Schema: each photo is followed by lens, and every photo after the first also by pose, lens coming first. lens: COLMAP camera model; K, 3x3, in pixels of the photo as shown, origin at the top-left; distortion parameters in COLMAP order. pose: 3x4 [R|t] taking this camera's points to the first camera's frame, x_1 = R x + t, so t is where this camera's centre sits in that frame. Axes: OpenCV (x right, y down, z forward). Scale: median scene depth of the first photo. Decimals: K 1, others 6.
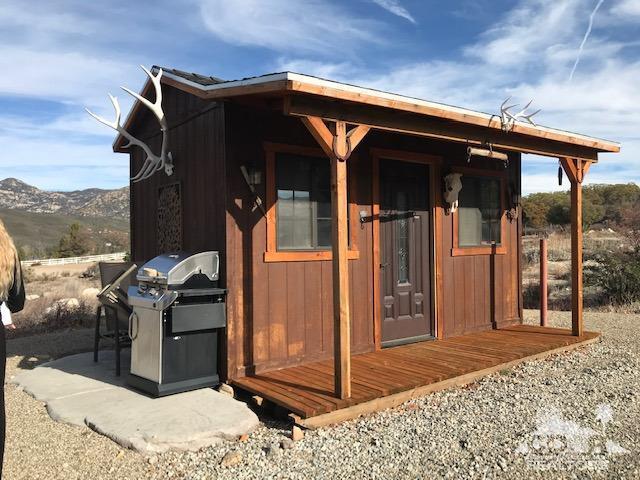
lens RADIAL K [[525.8, 0, 317.5], [0, 525.8, 234.9], [0, 0, 1]] dist [0.005939, 0.018758]
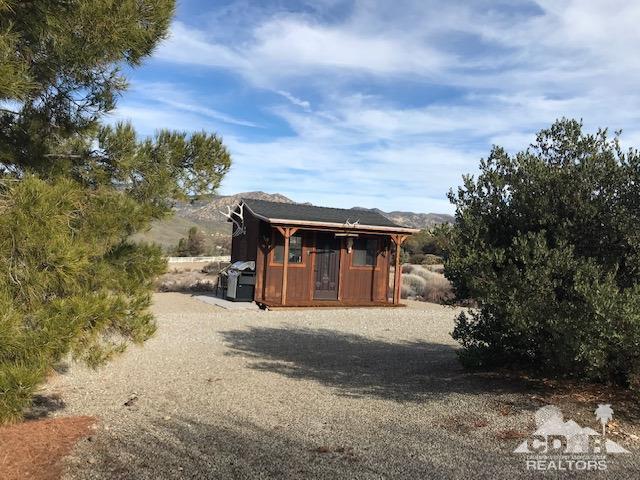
lens RADIAL K [[525.8, 0, 325.4], [0, 525.8, 208.8], [0, 0, 1]] dist [0.005939, 0.018758]
pose [[0.981972, 0.050702, -0.182098, 0.619615], [-0.063859, 0.995698, -0.067132, -0.076987], [0.177911, 0.077550, 0.980986, -1.630157]]
